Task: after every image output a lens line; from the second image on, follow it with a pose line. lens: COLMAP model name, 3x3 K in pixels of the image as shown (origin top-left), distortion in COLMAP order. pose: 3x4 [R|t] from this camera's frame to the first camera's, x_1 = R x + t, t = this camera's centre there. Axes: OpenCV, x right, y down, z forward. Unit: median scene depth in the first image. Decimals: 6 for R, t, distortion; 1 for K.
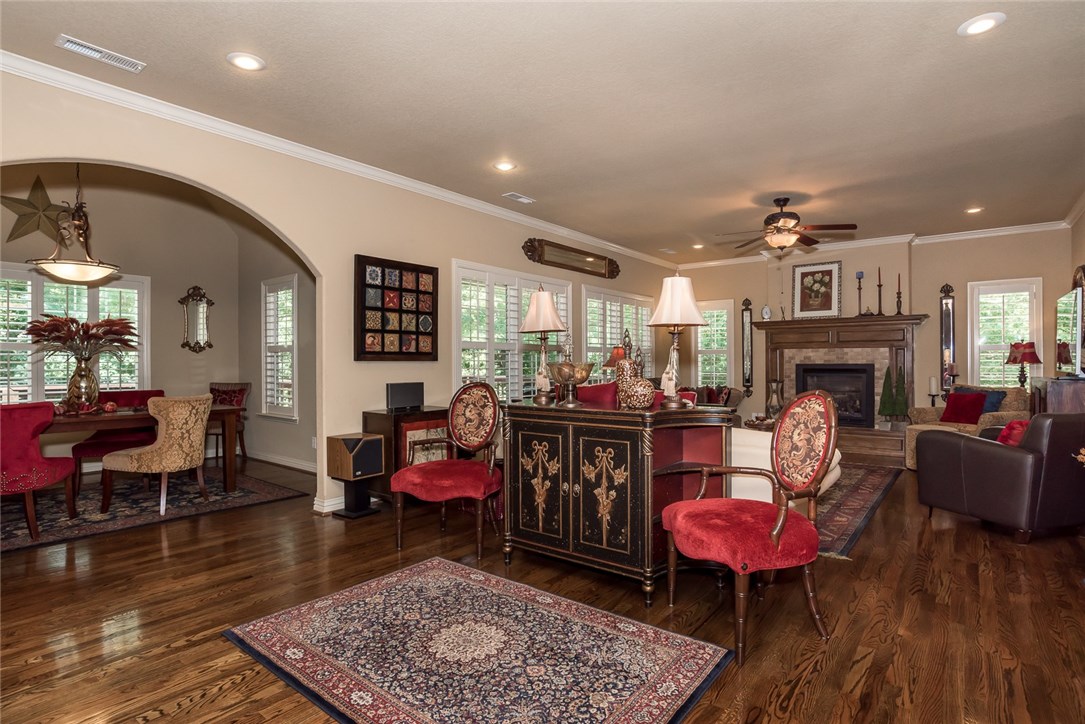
lens RADIAL K [[557.5, 0, 549.2], [0, 557.5, 361.5], [0, 0, 1]] dist [-0.036978, 0.006877]
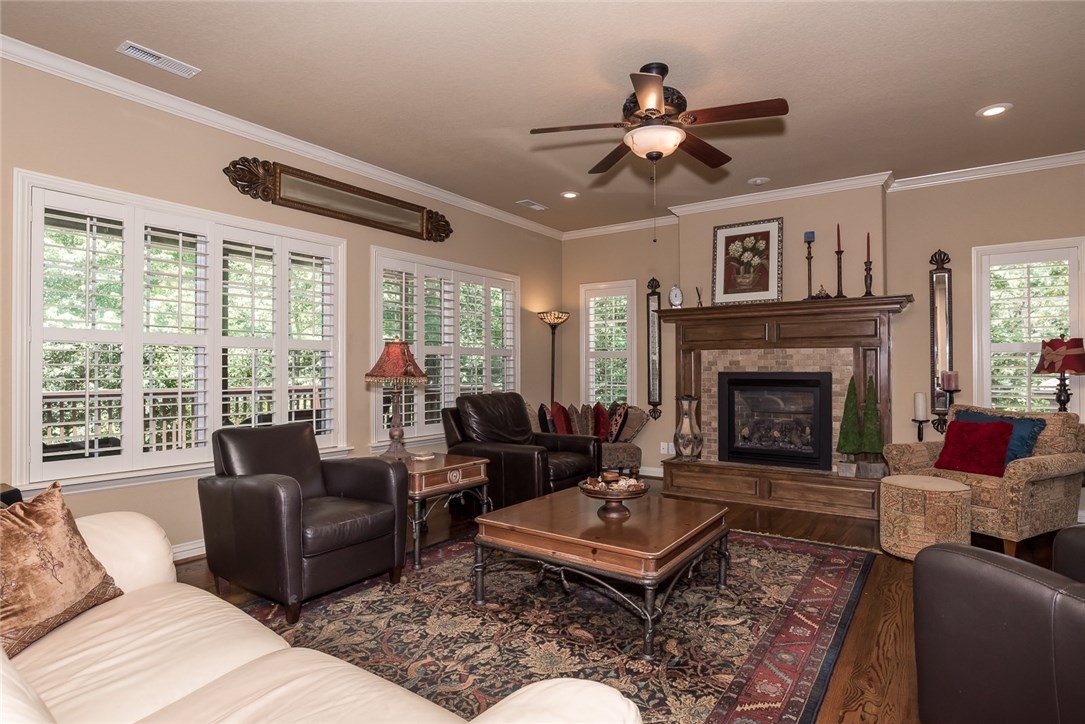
lens RADIAL K [[557.5, 0, 544.6], [0, 557.5, 363.4], [0, 0, 1]] dist [-0.036978, 0.006877]
pose [[0.999201, 0.001905, 0.039927, 0.219301], [-0.001669, 0.999981, -0.005947, -0.001959], [-0.039937, 0.005875, 0.999185, 0.351394]]
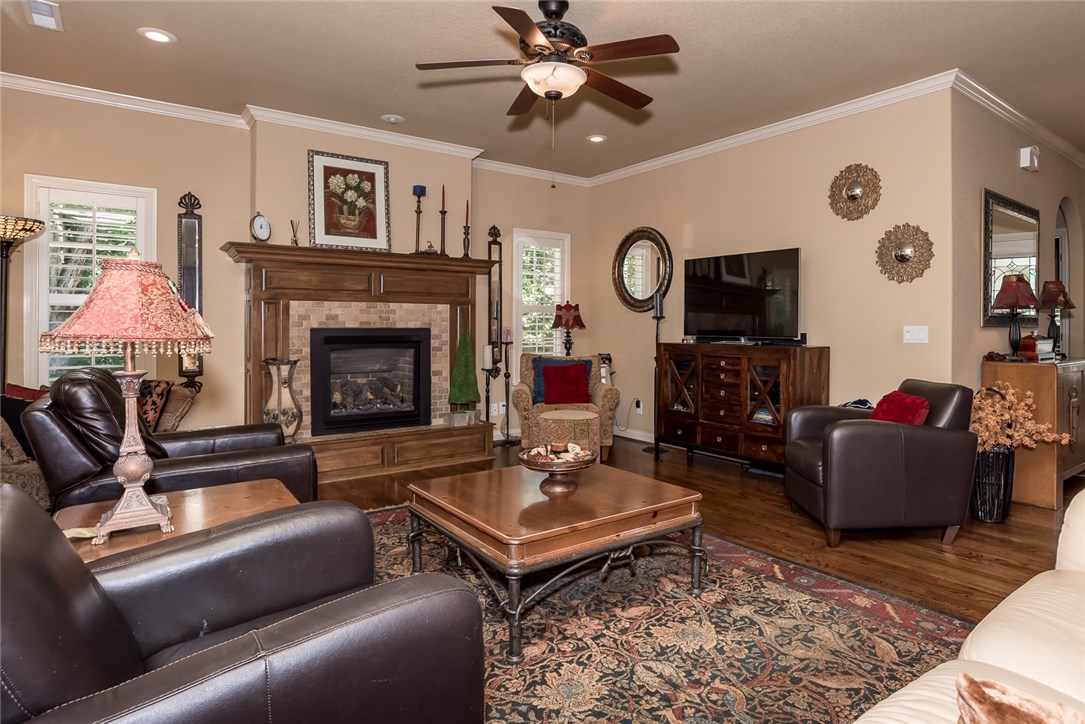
lens RADIAL K [[602.9, 0, 592.3], [0, 602.9, 321.3], [0, 0, 1]] dist [-0.020566, 0.004591]
pose [[0.264250, 0.004432, 0.964444, -0.062298], [-0.008597, 0.999961, -0.002240, -0.003771], [-0.964416, -0.007699, 0.264277, 0.604771]]
